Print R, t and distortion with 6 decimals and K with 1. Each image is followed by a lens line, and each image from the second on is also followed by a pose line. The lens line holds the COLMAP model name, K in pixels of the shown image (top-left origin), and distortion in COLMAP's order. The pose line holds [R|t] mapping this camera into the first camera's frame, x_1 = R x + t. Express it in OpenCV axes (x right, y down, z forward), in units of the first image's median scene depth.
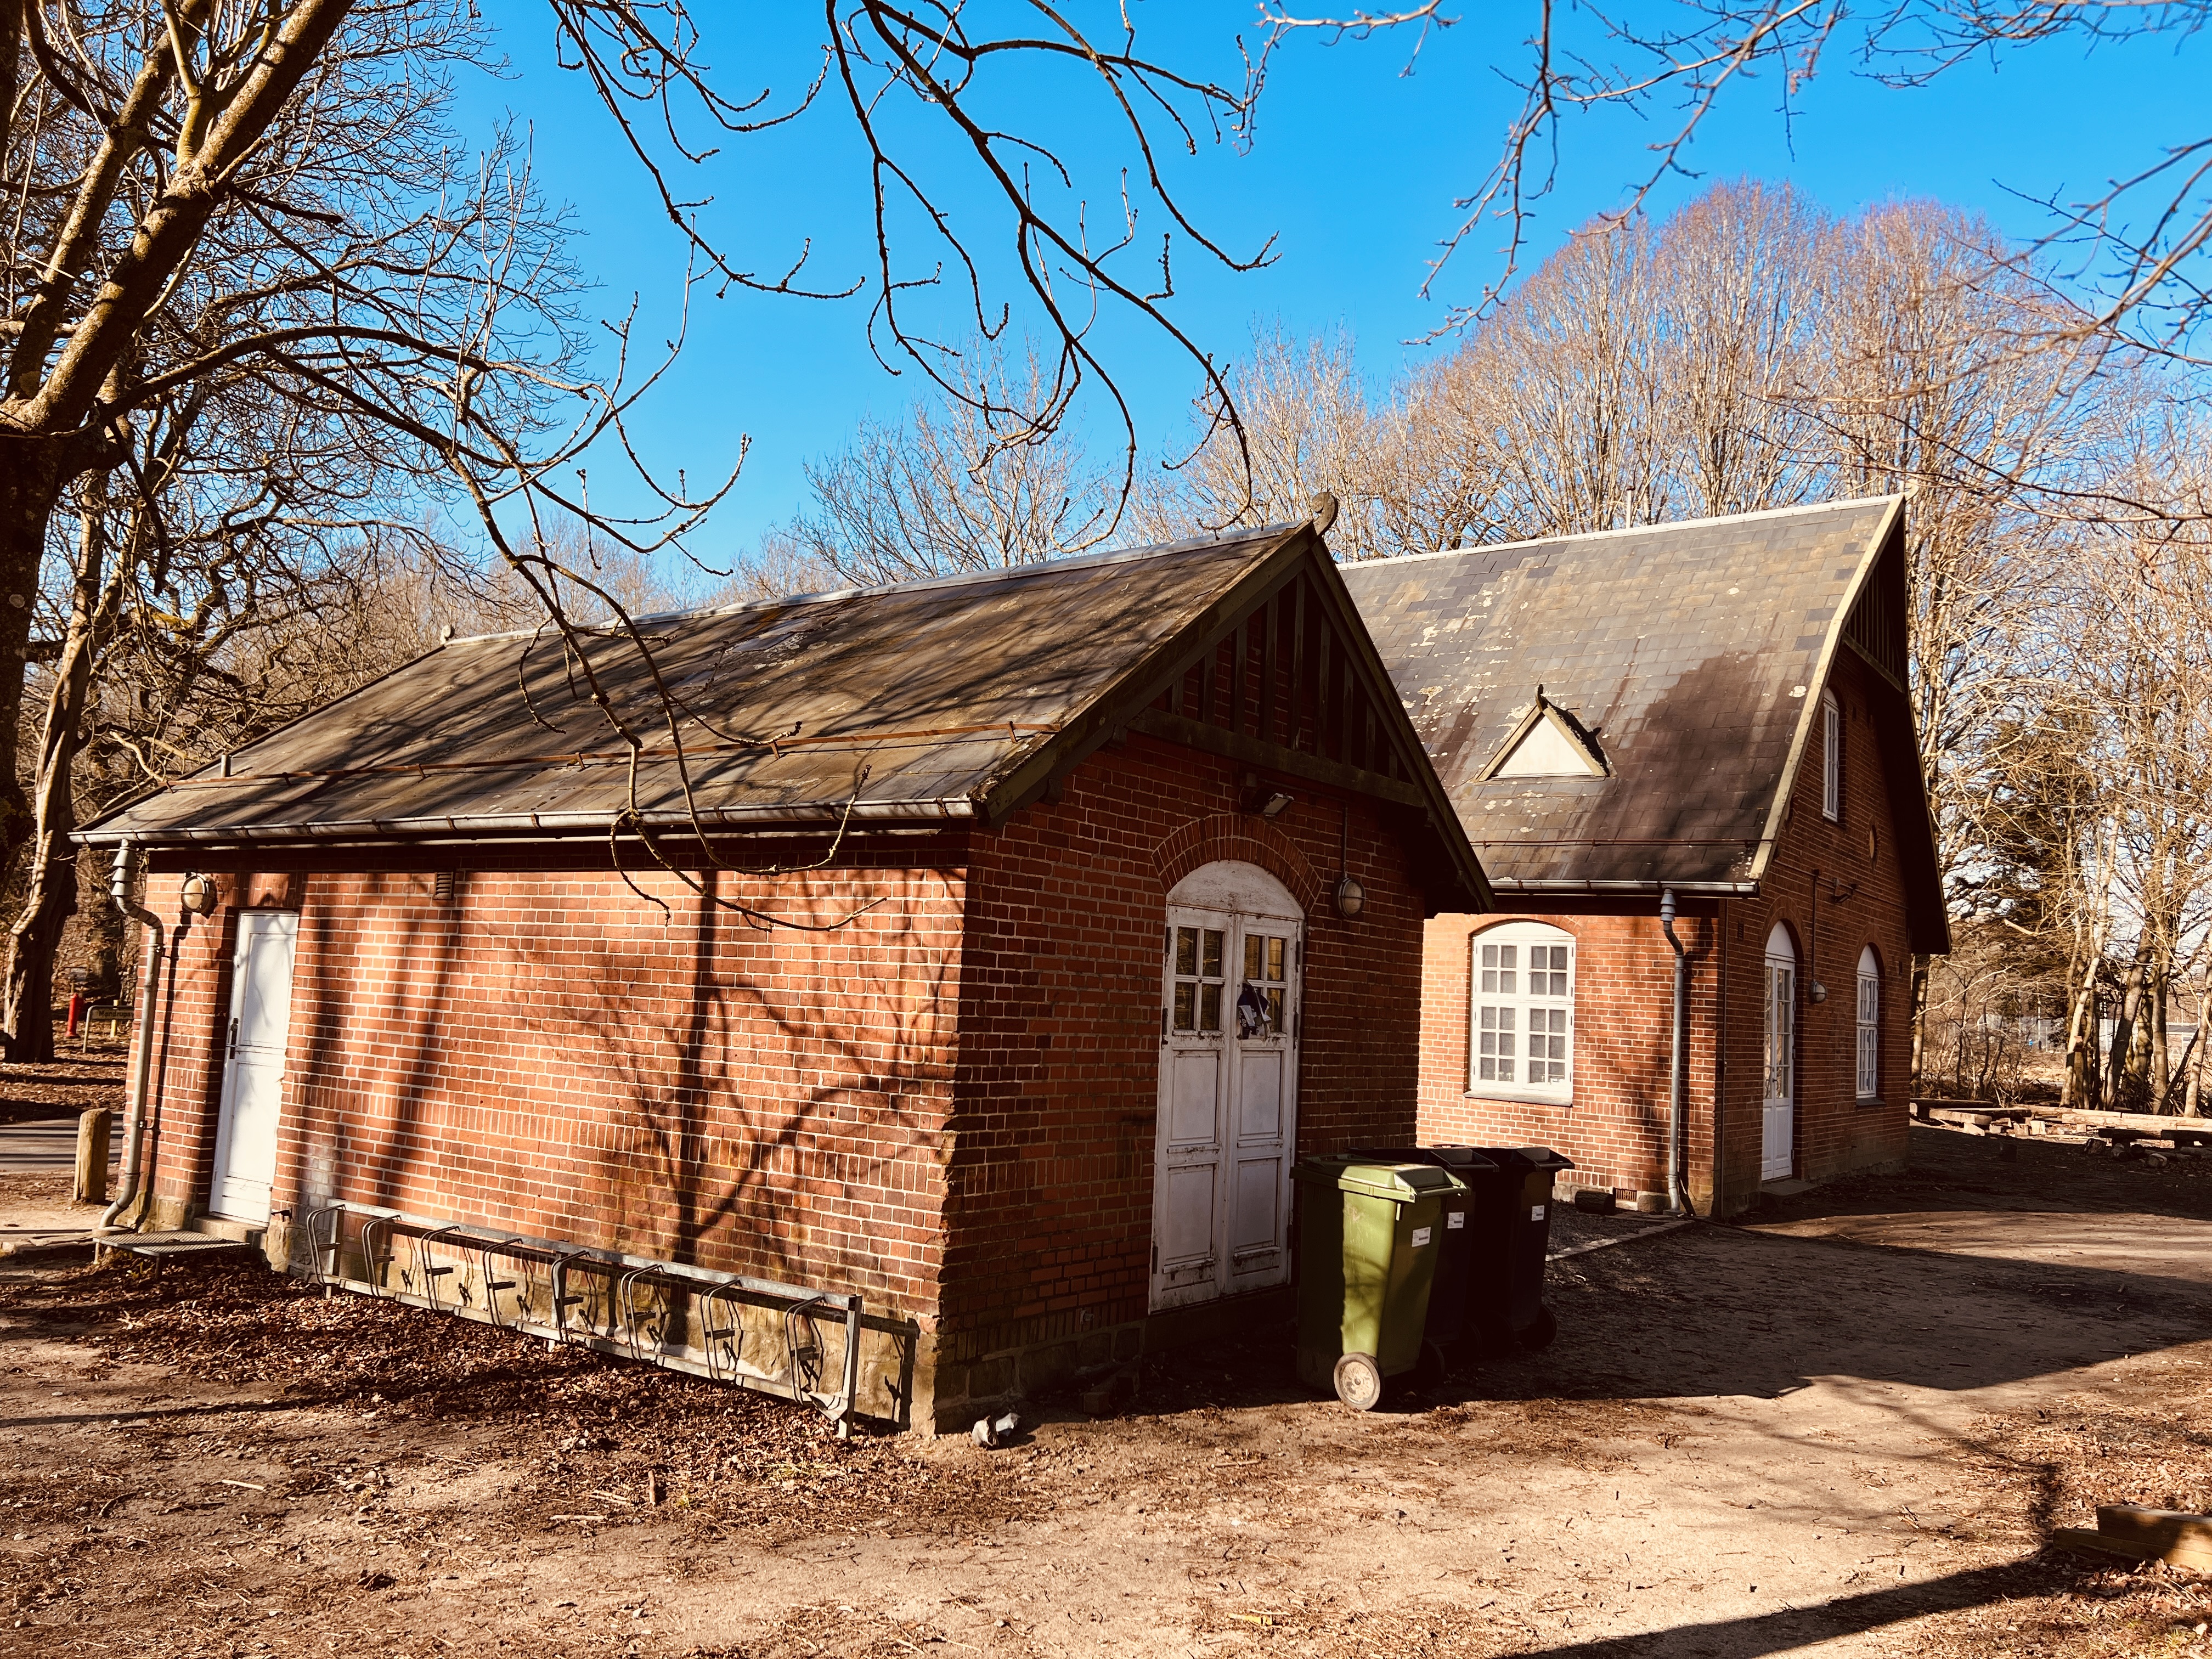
lens RADIAL K [[1676.9, 0, 1072.4], [0, 1676.9, 827.2], [0, 0, 1]] dist [0.056047, -0.105942]
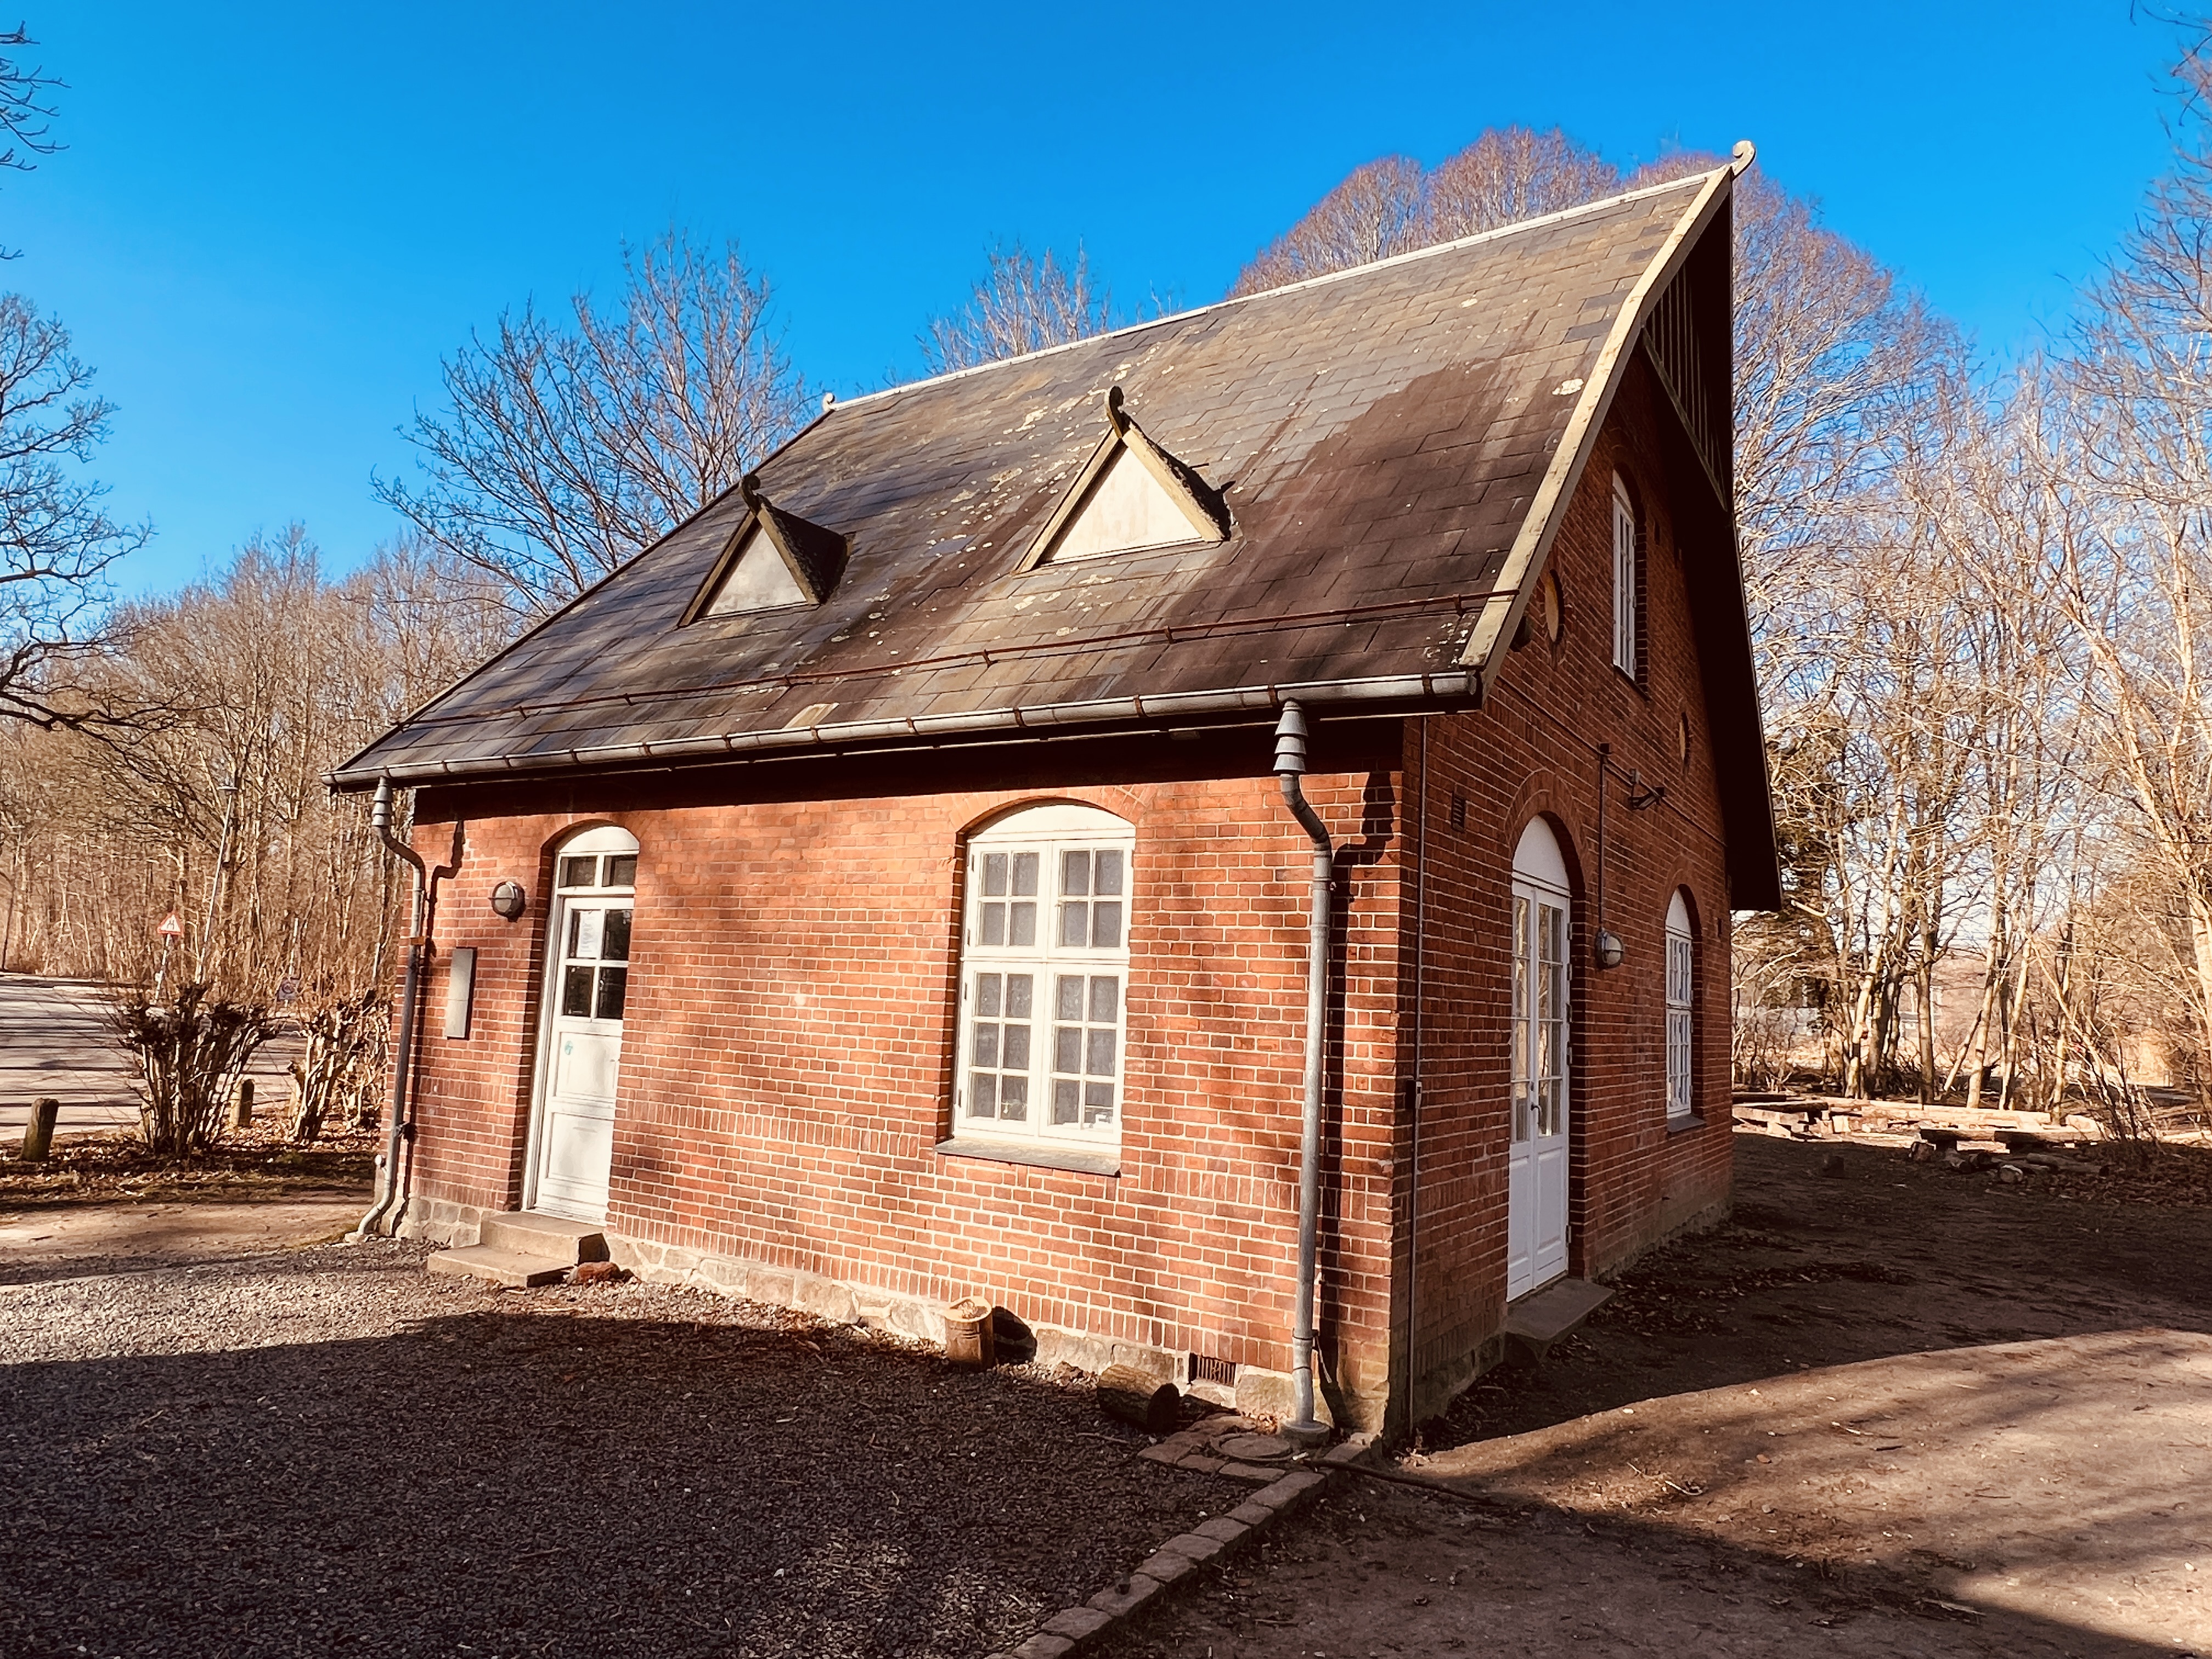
lens RADIAL K [[1351.7, 0, 1103.0], [0, 1351.7, 824.4], [0, 0, 1]] dist [-0.003736, 0.001577]
pose [[0.997977, 0.001783, 0.063554, 0.255128], [-0.000072, 0.999638, -0.026919, 0.072281], [-0.063579, 0.026860, 0.997615, 0.585310]]
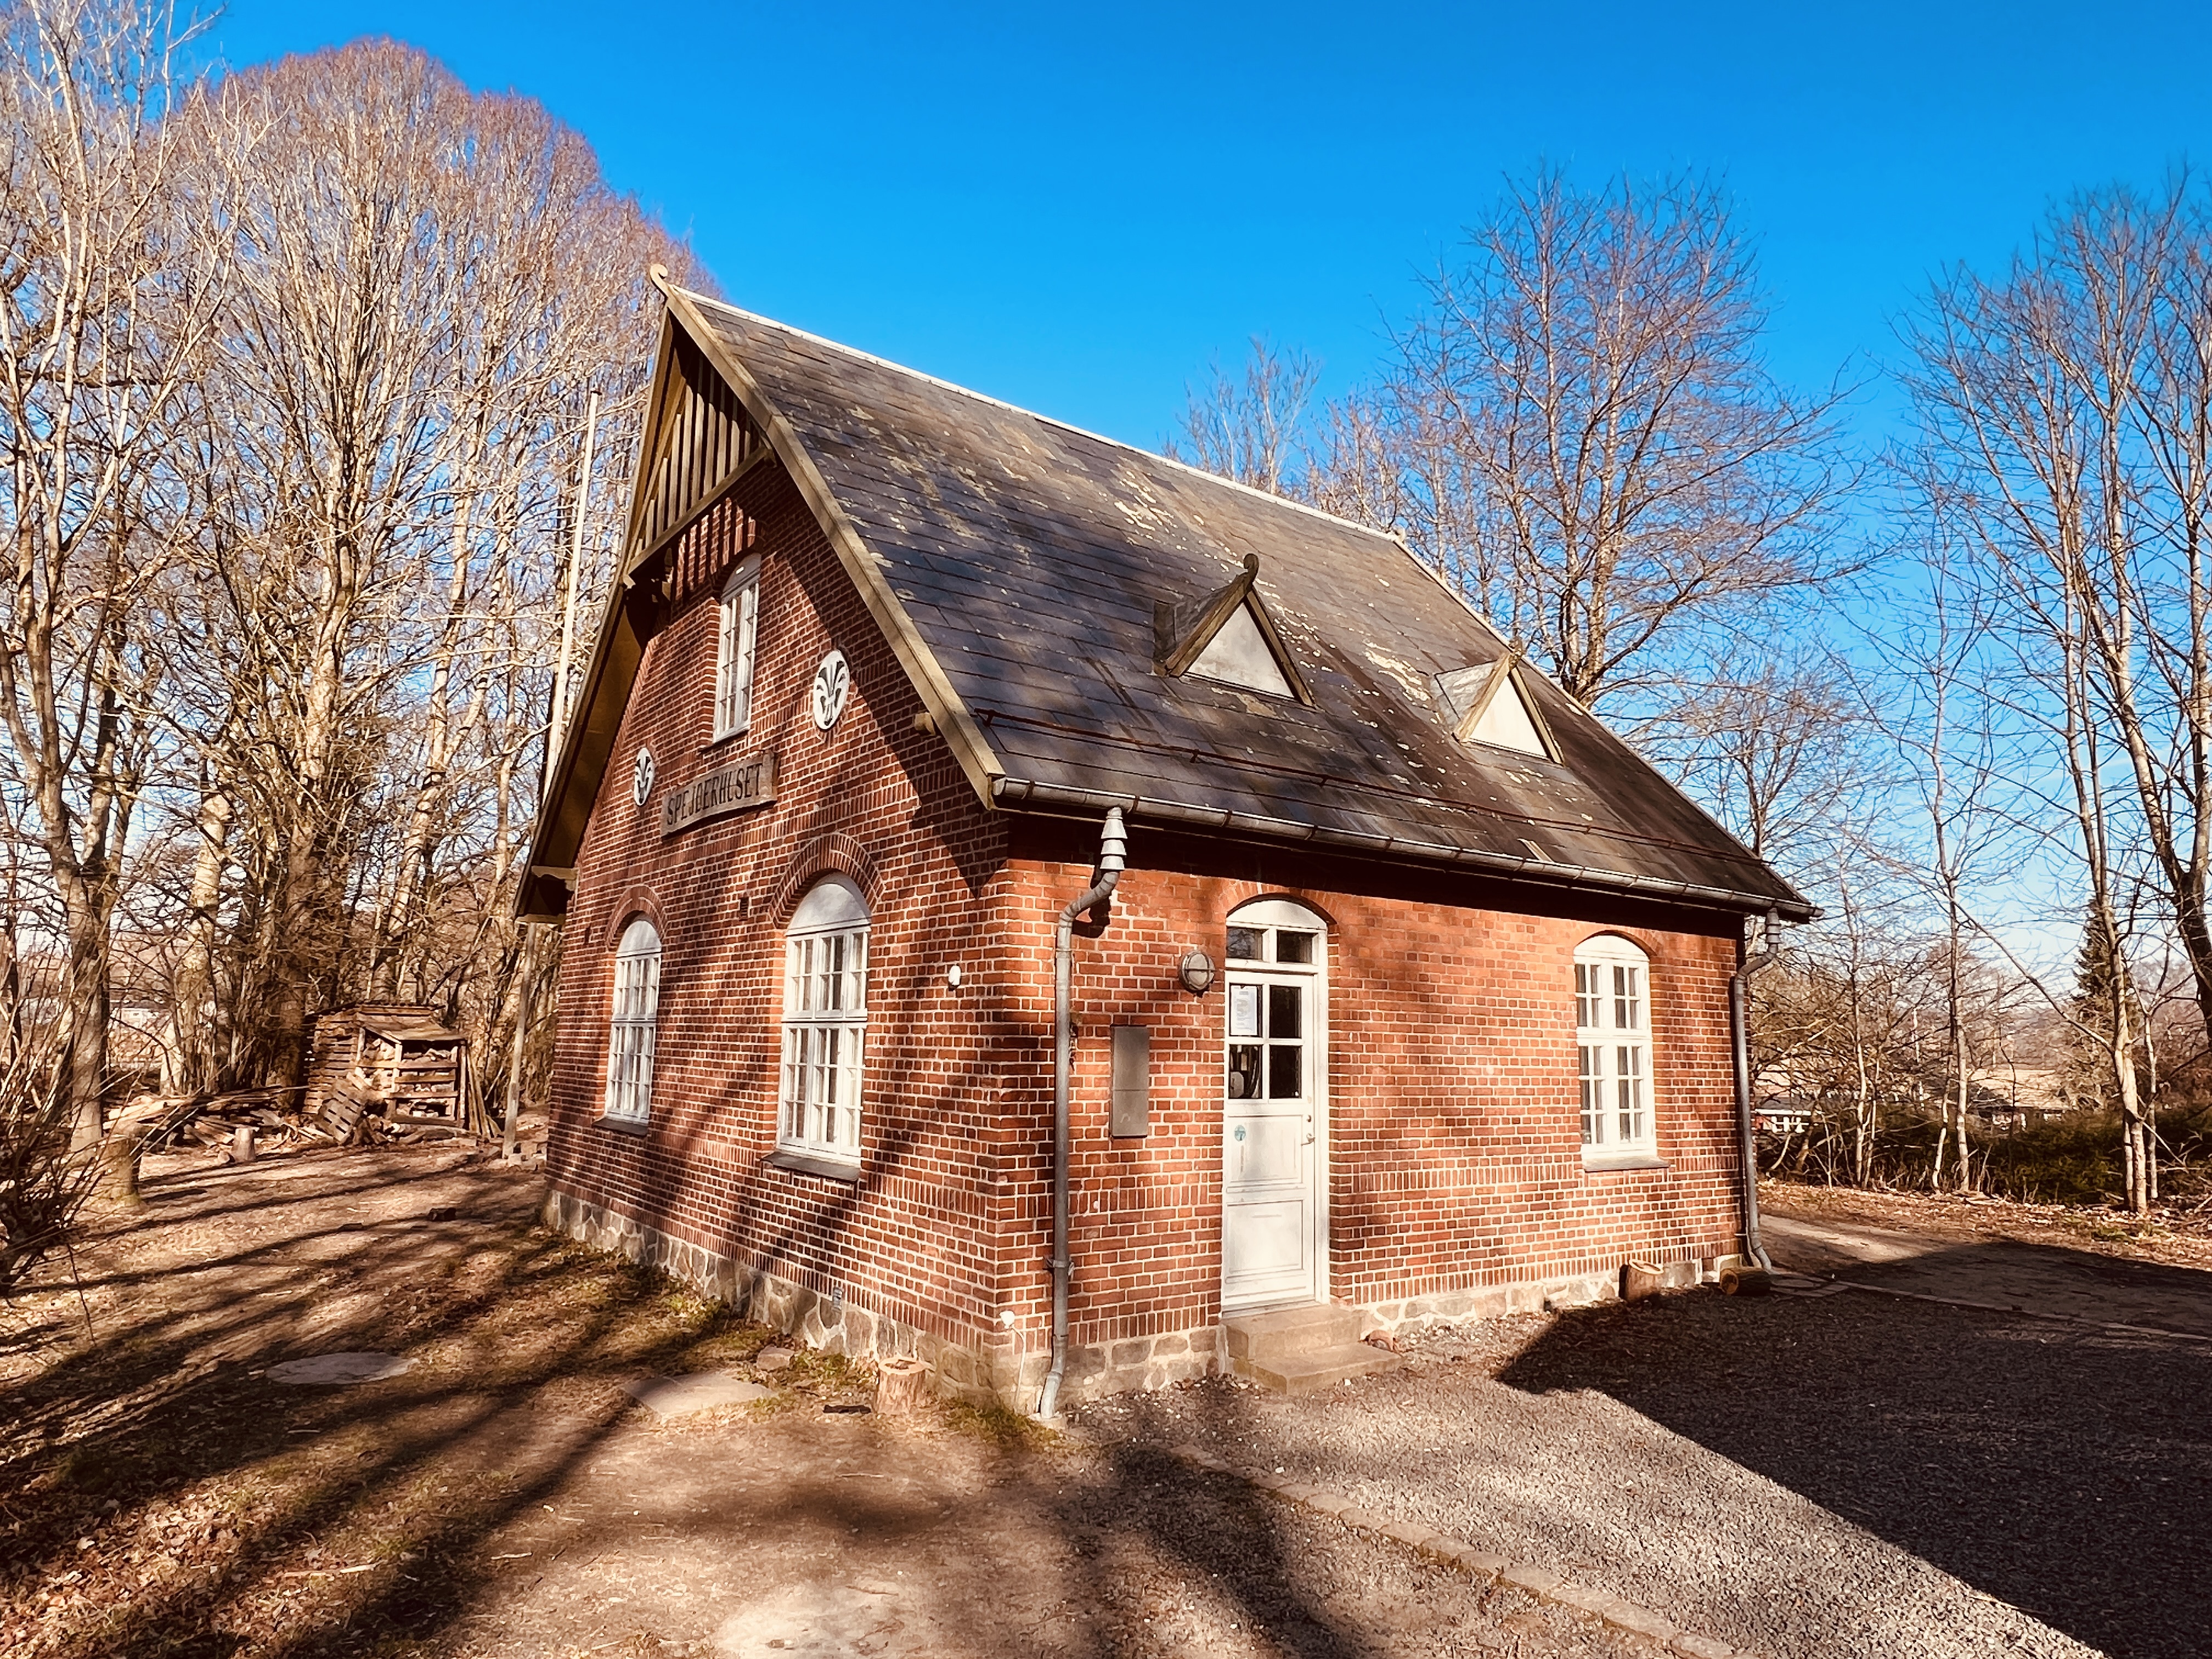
lens RADIAL K [[1351.7, 0, 1103.0], [0, 1351.7, 824.4], [0, 0, 1]] dist [-0.003736, 0.001577]
pose [[0.300087, 0.109979, 0.947551, -0.400069], [-0.097570, 0.991661, -0.084199, 0.079977], [-0.948909, -0.067185, 0.308315, 1.021697]]
